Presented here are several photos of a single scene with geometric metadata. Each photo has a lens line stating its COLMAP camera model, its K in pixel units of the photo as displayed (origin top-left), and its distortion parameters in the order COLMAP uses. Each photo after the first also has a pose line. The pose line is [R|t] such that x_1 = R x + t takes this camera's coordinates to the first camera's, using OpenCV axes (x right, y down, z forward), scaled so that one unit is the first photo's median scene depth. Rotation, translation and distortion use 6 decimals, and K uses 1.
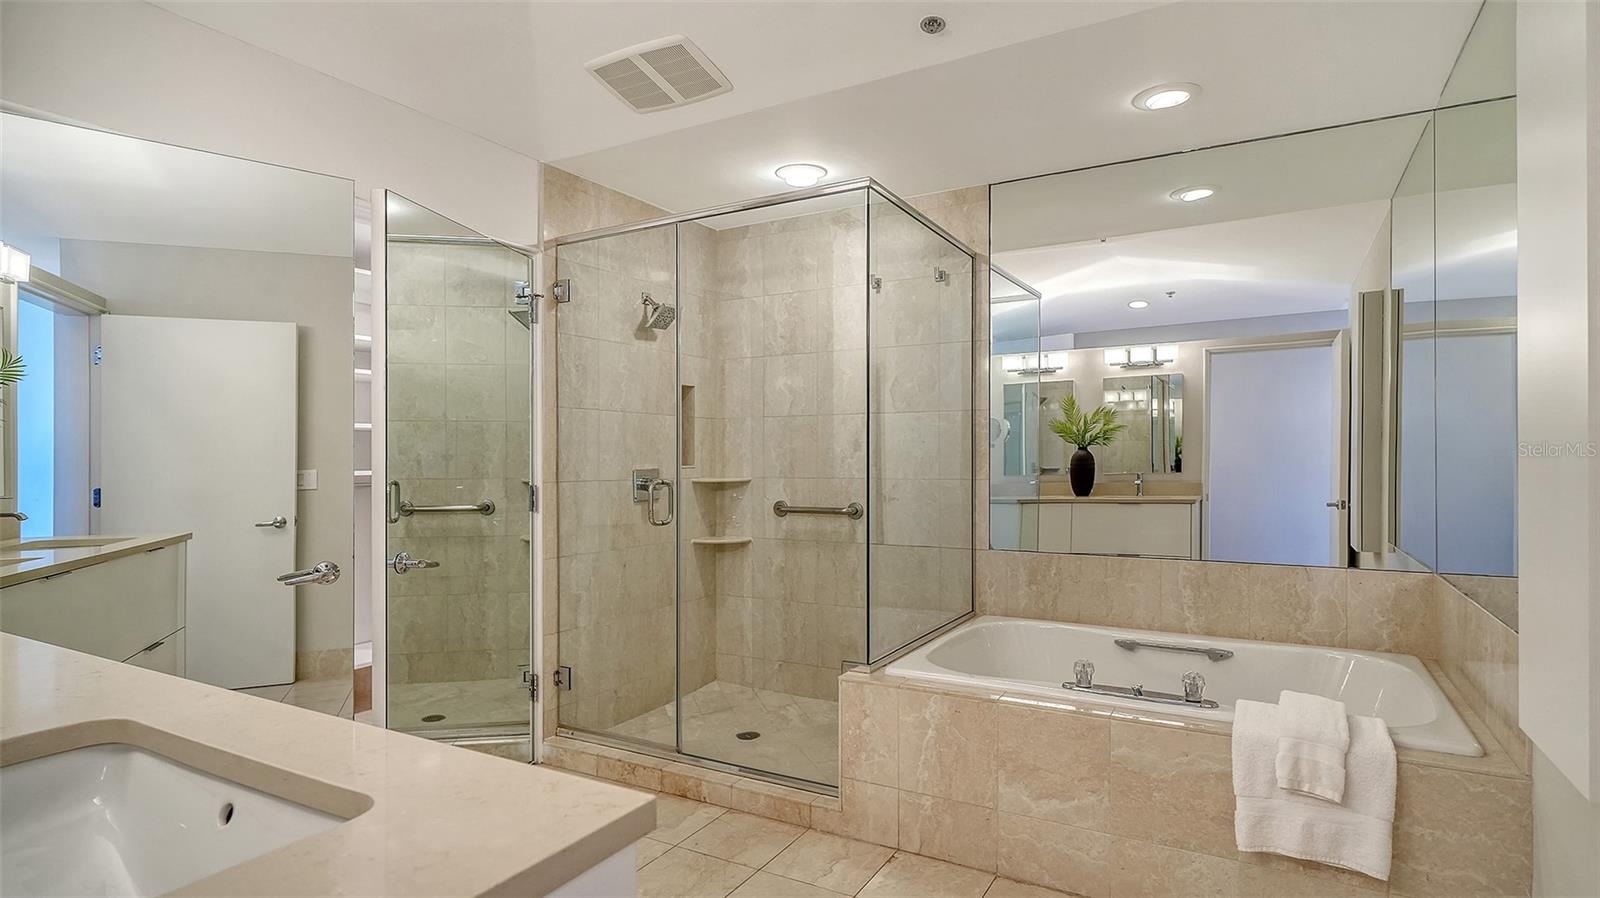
lens RADIAL K [[830.2, 0, 799.5], [0, 830.2, 459.9], [0, 0, 1]] dist [-0.001418, -0.000069]
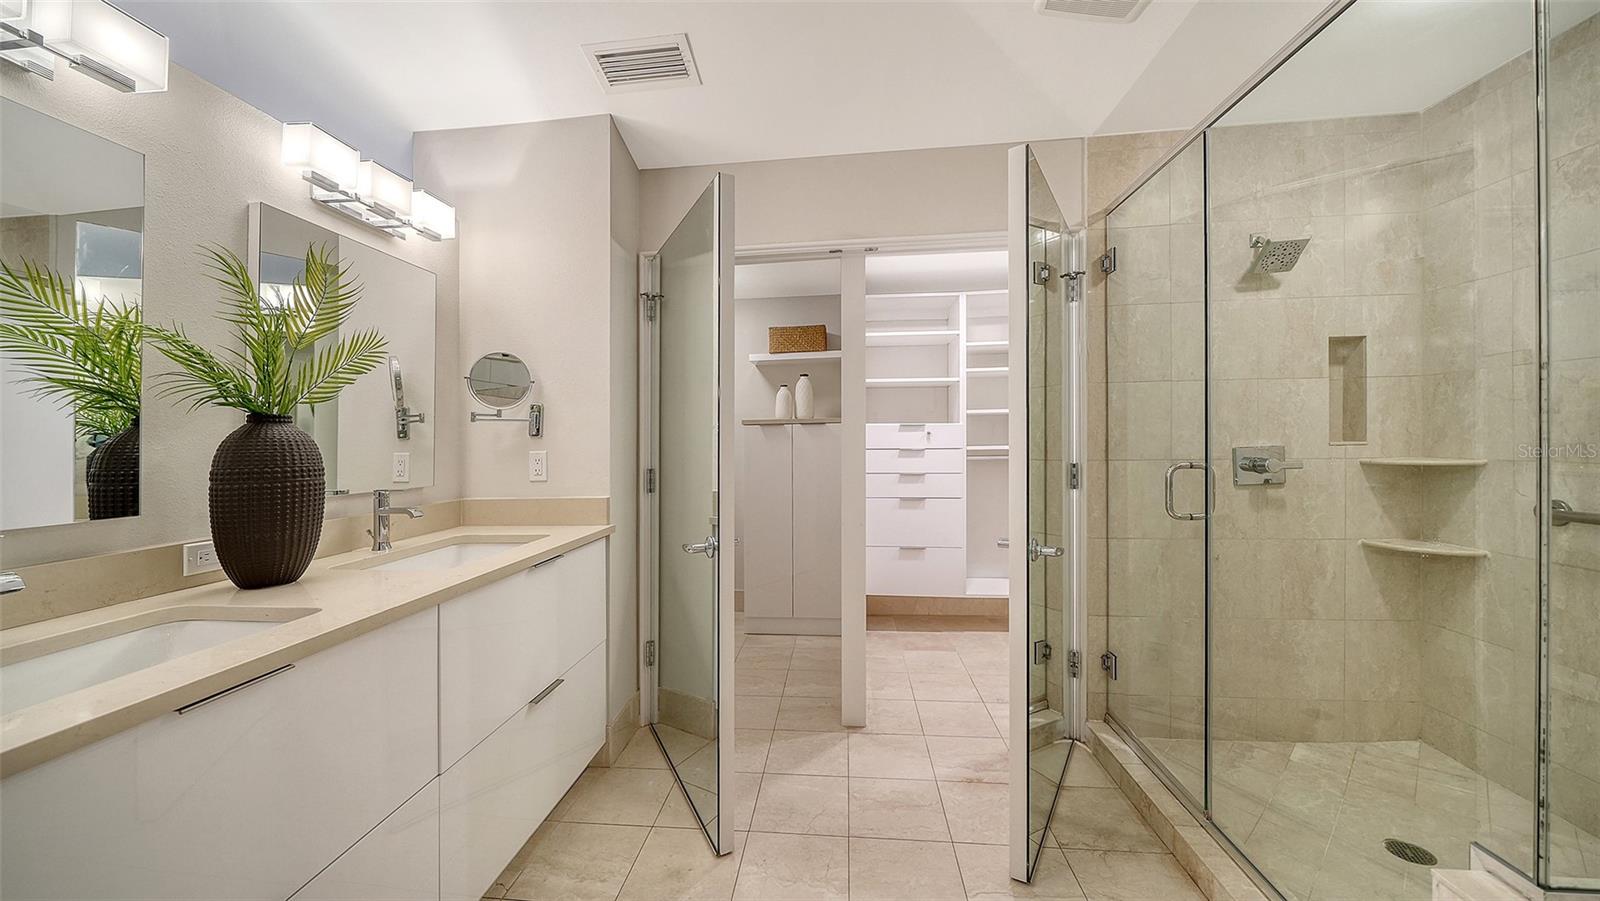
lens RADIAL K [[558.4, 0, 795.0], [0, 558.4, 437.3], [0, 0, 1]] dist [0.001724, 0.000117]
pose [[0.405924, -0.006360, -0.913885, 0.136578], [0.012044, 0.999926, -0.001609, -0.002853], [0.913827, -0.010353, 0.405971, 0.350027]]
